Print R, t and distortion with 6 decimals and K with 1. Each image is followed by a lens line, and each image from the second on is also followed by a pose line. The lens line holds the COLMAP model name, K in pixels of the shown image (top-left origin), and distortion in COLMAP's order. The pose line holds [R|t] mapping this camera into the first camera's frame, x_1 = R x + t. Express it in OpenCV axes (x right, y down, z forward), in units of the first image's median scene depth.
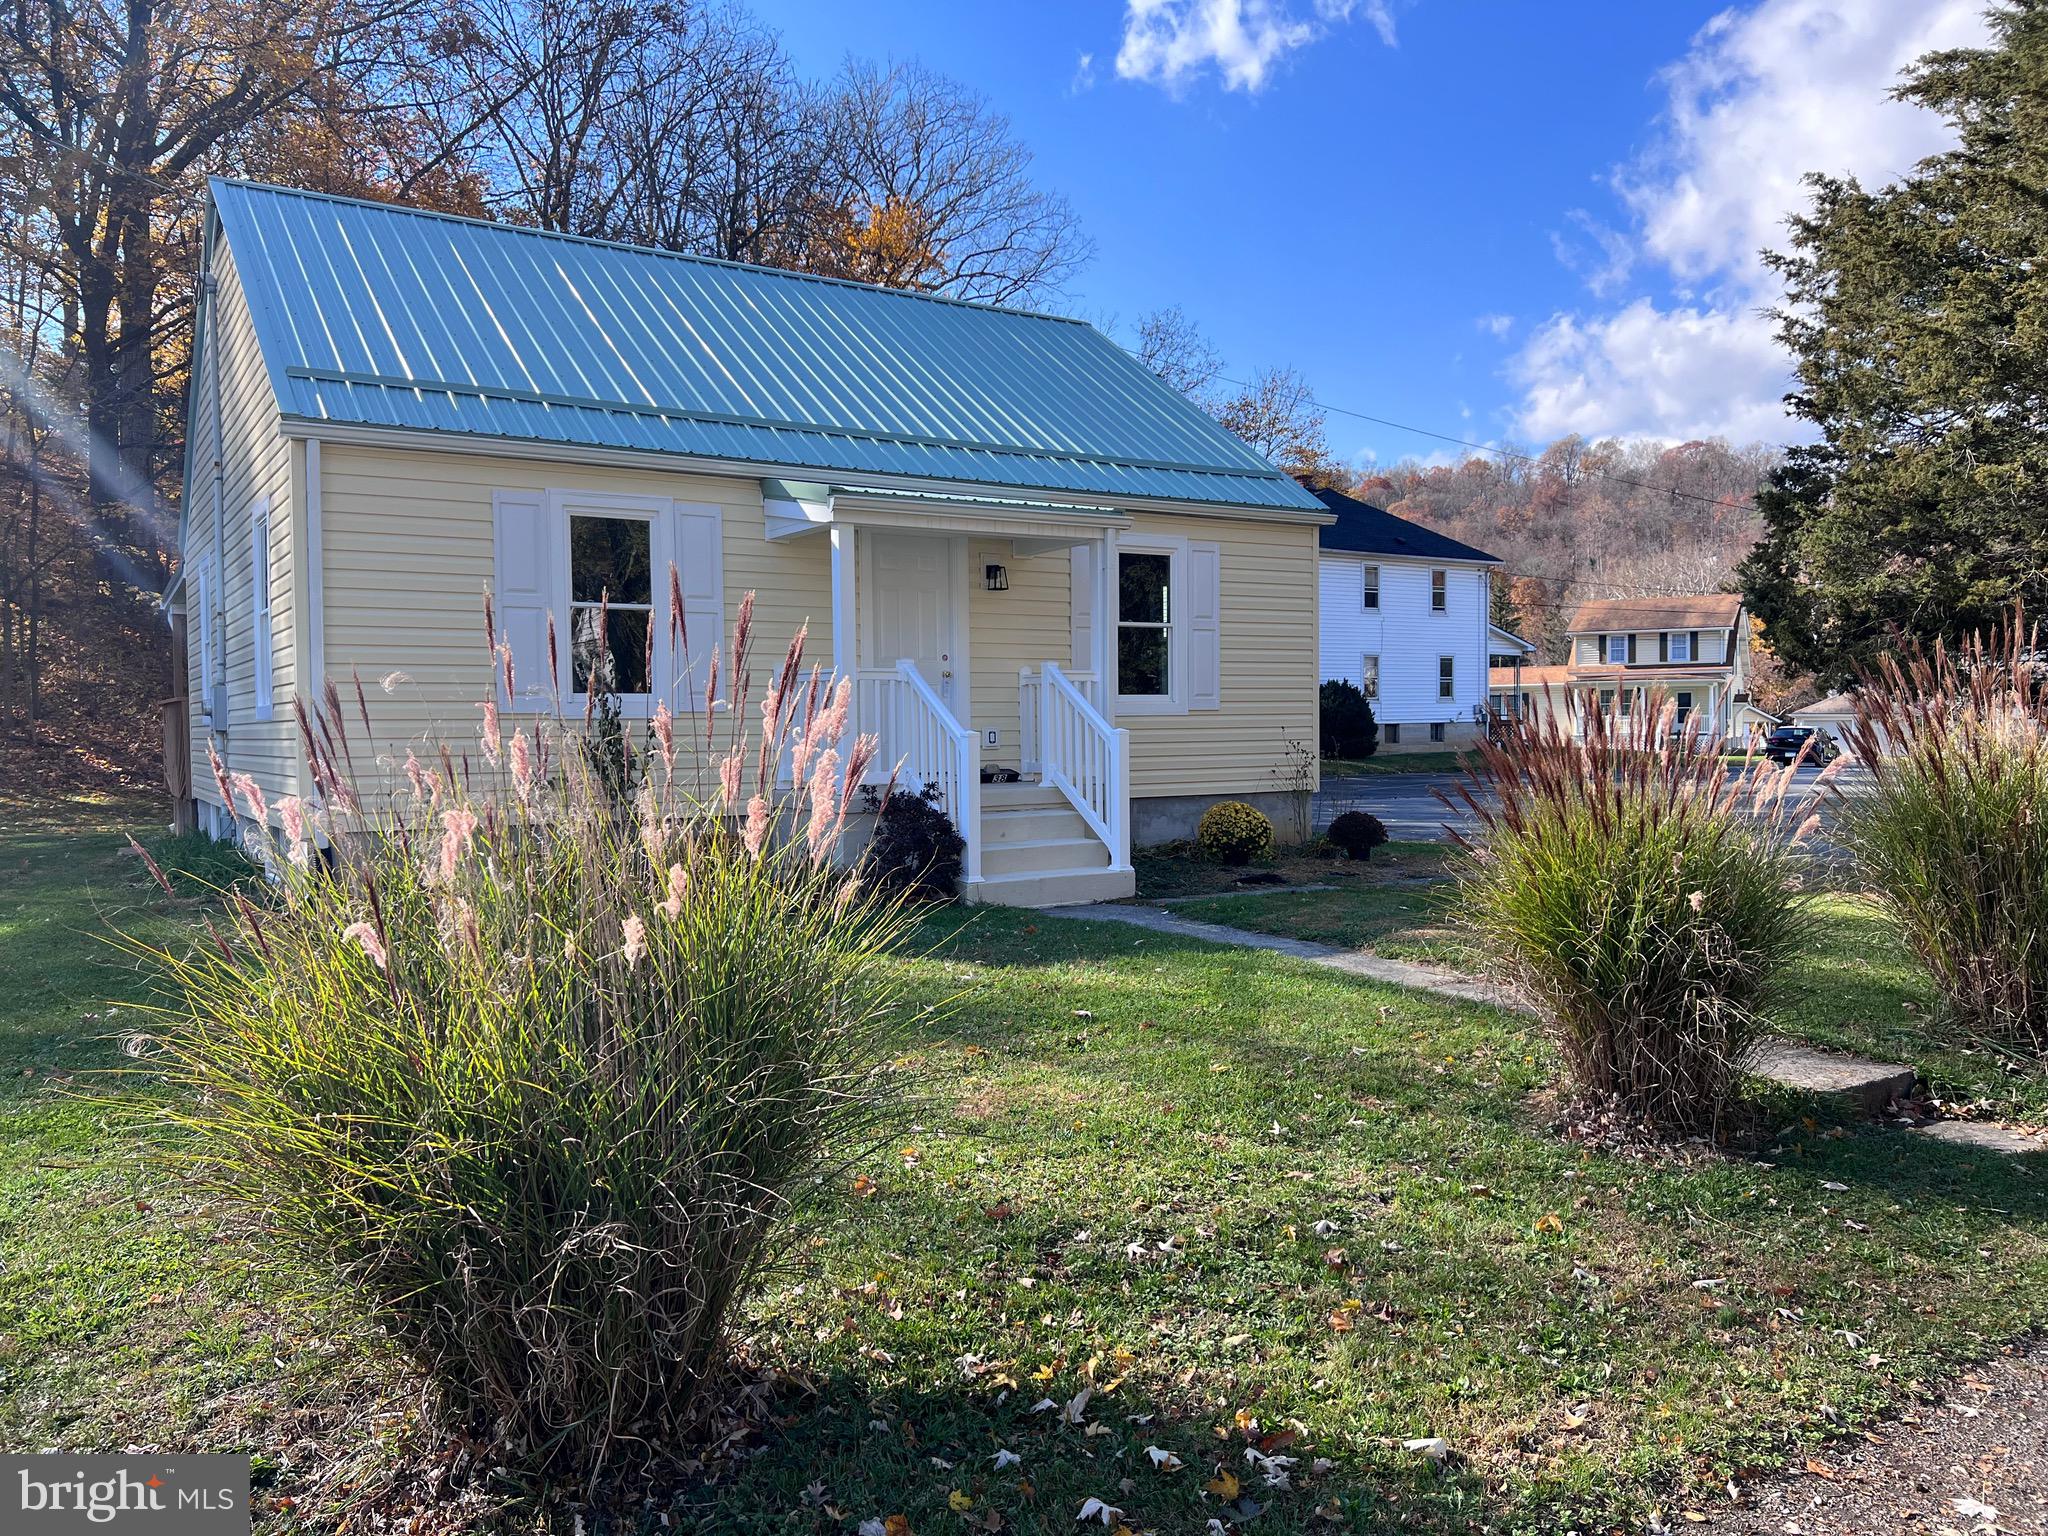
lens RADIAL K [[1525.9, 0, 1031.7], [0, 1525.9, 771.4], [0, 0, 1]] dist [0.061470, -0.065650]
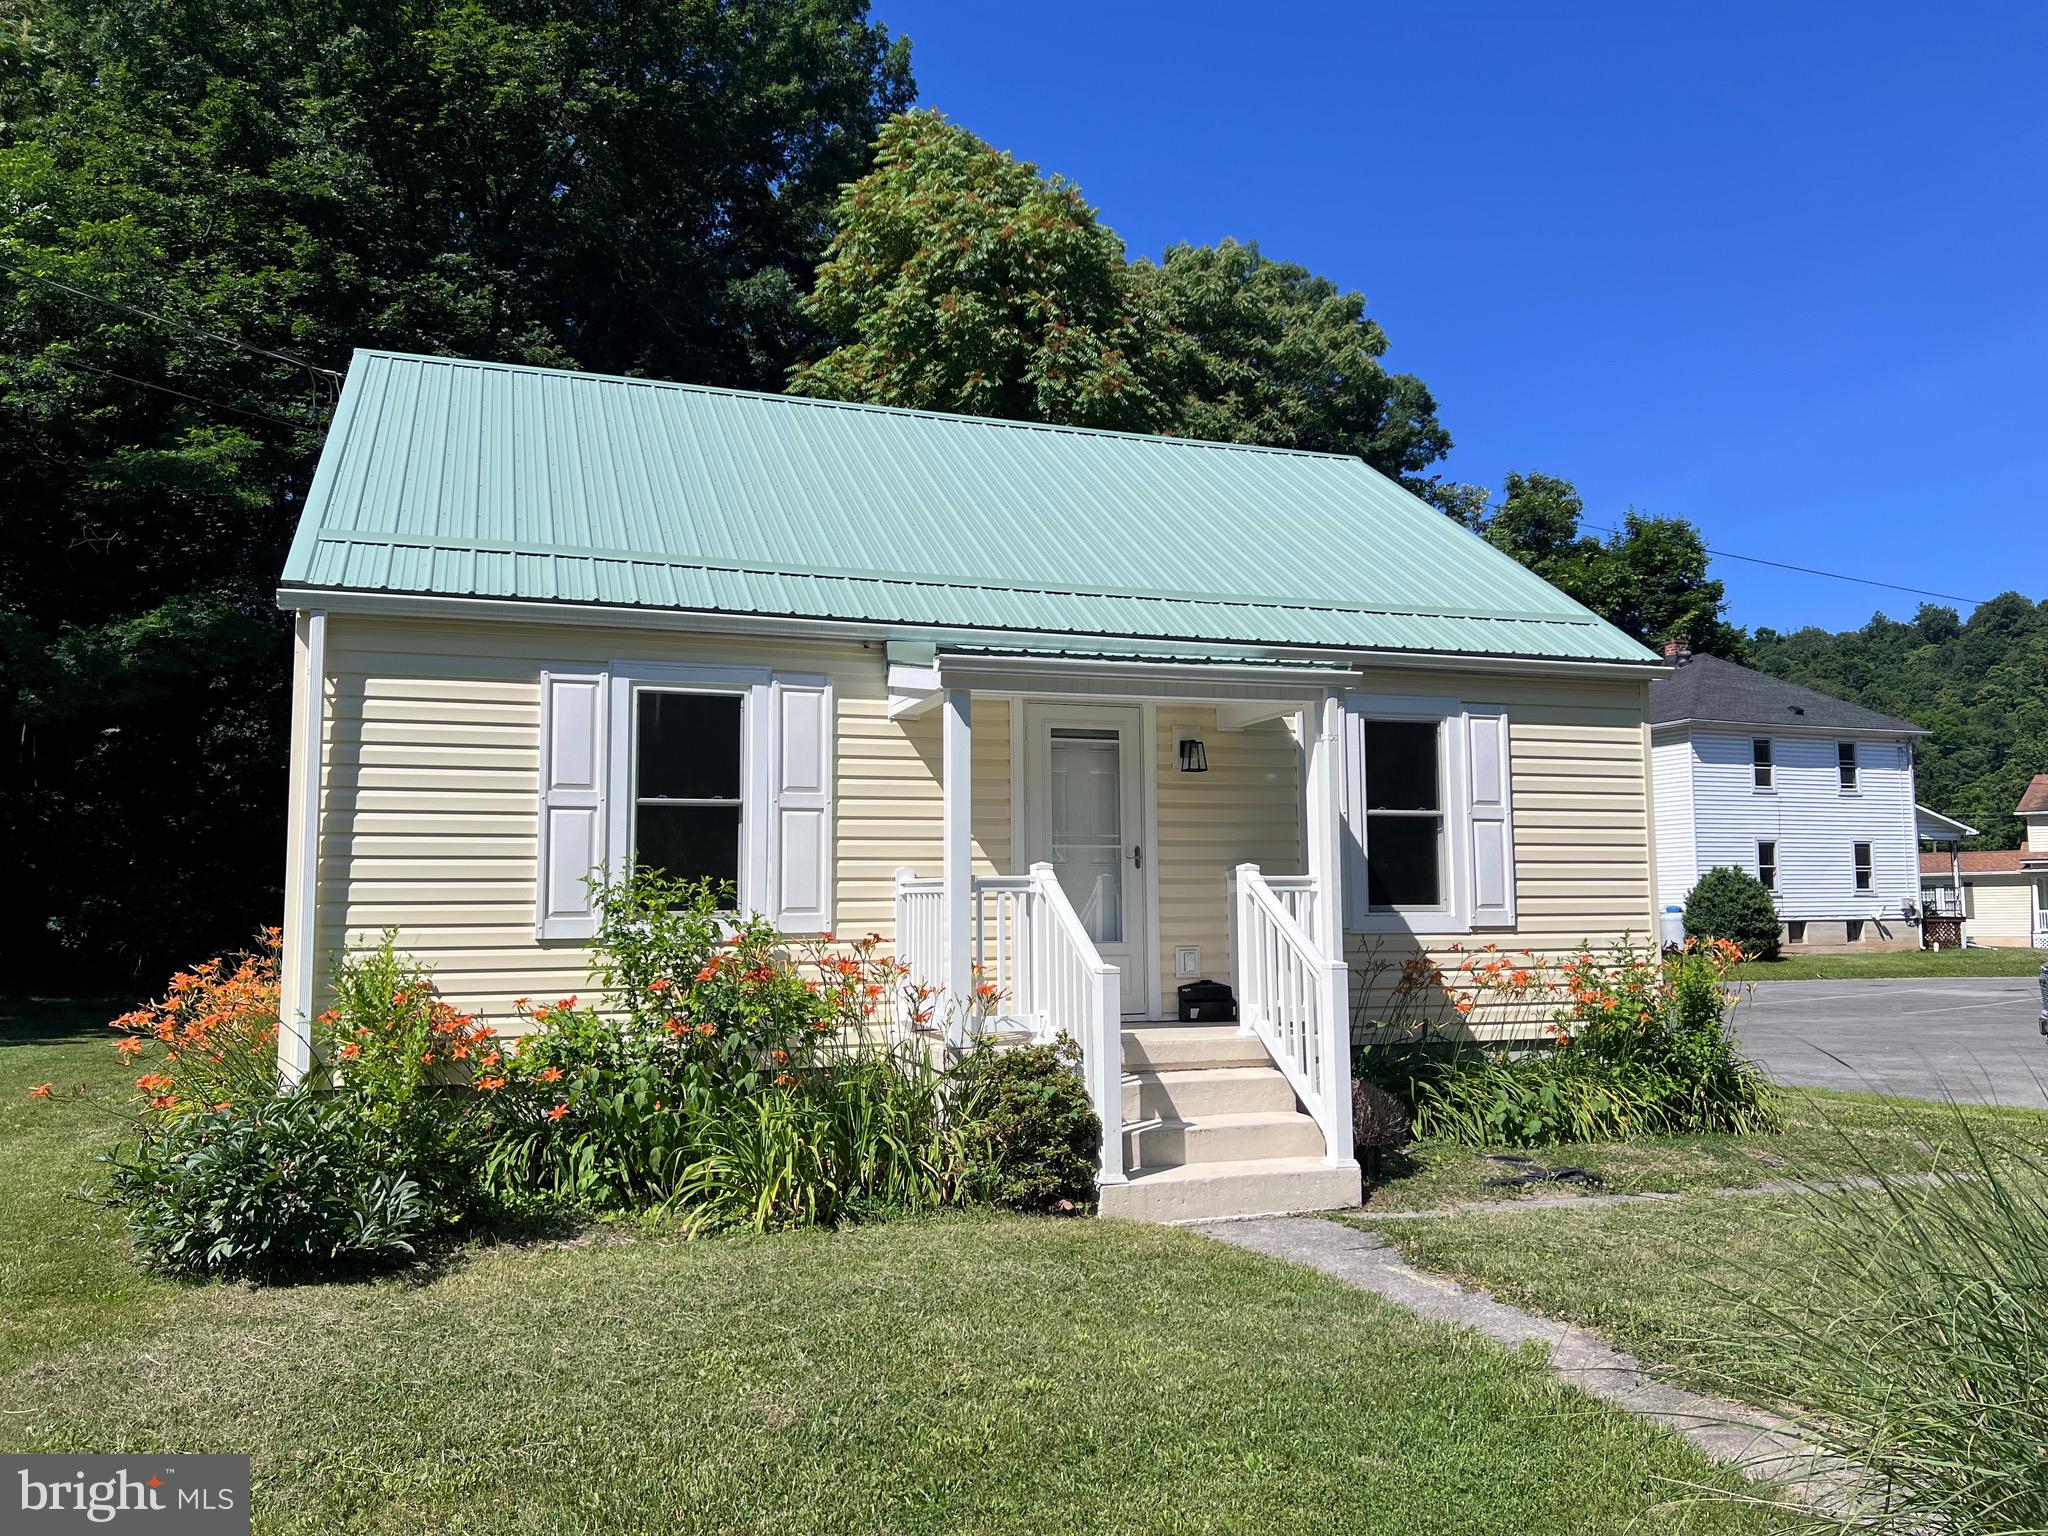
lens RADIAL K [[1495.0, 0, 1024.0], [0, 1495.0, 768.0], [0, 0, 1]] dist [0.042305, -0.000294]
pose [[0.970730, -0.020405, -0.239307, 0.073304], [-0.009695, 0.992243, -0.123934, -0.024990], [0.239979, 0.122627, 0.963002, 0.239783]]
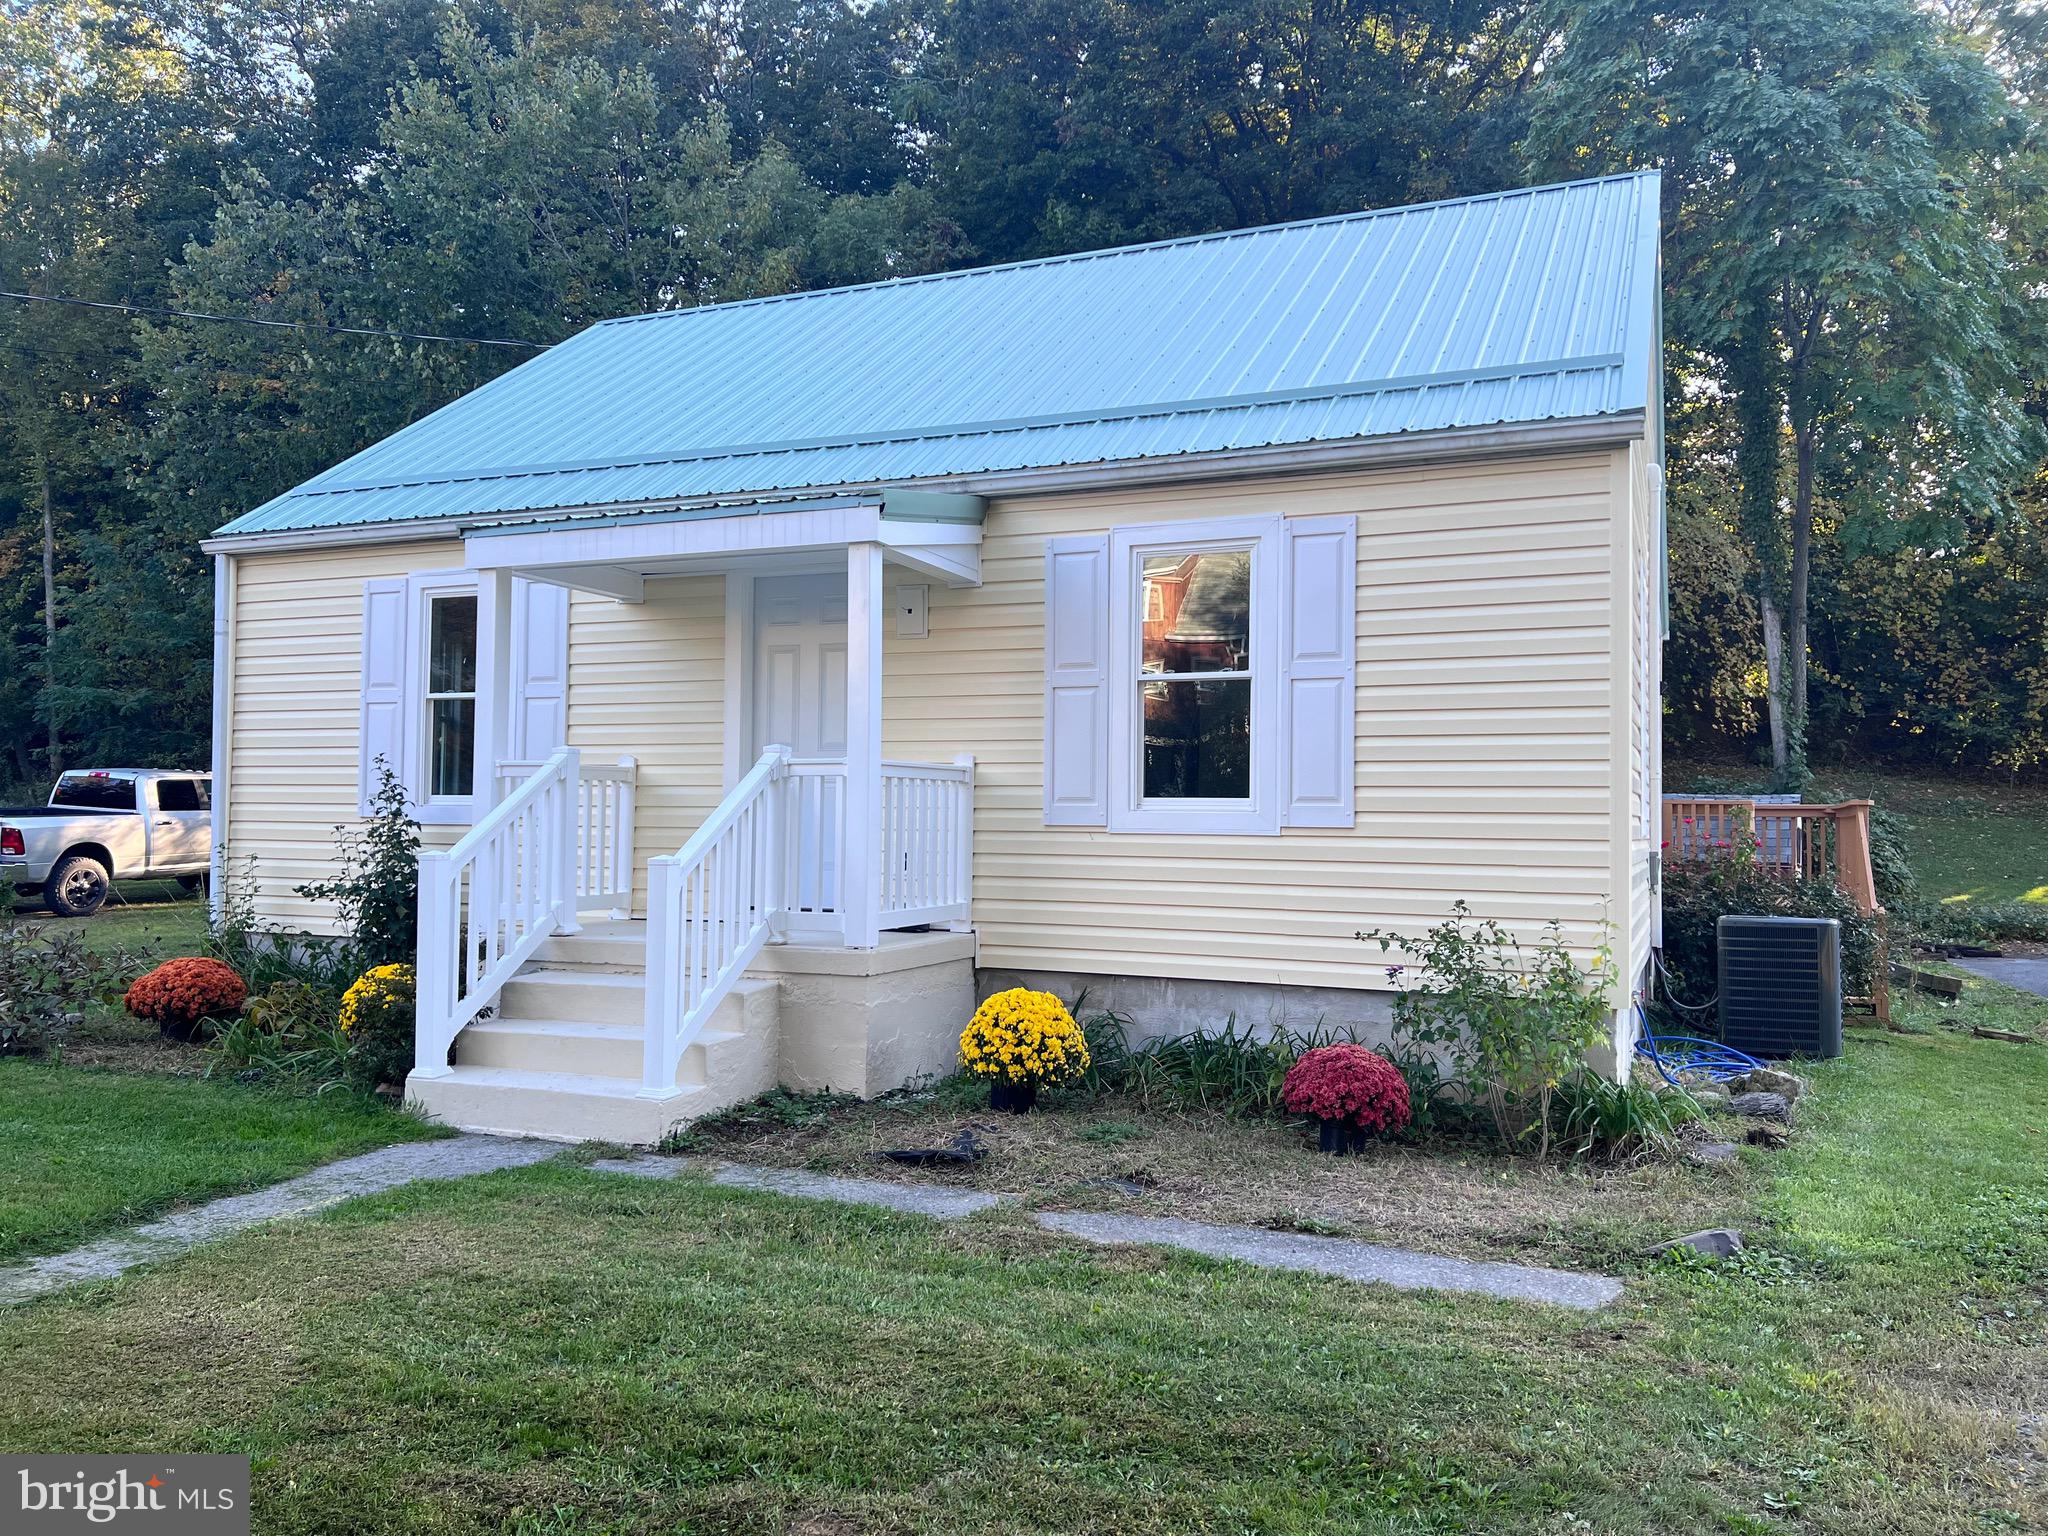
lens RADIAL K [[1525.9, 0, 1031.7], [0, 1525.9, 771.4], [0, 0, 1]] dist [0.061470, -0.065650]
pose [[0.563593, -0.009608, -0.825997, 0.539973], [-0.042887, 0.998243, -0.040874, -0.035959], [0.824939, 0.058461, 0.562191, 0.659811]]
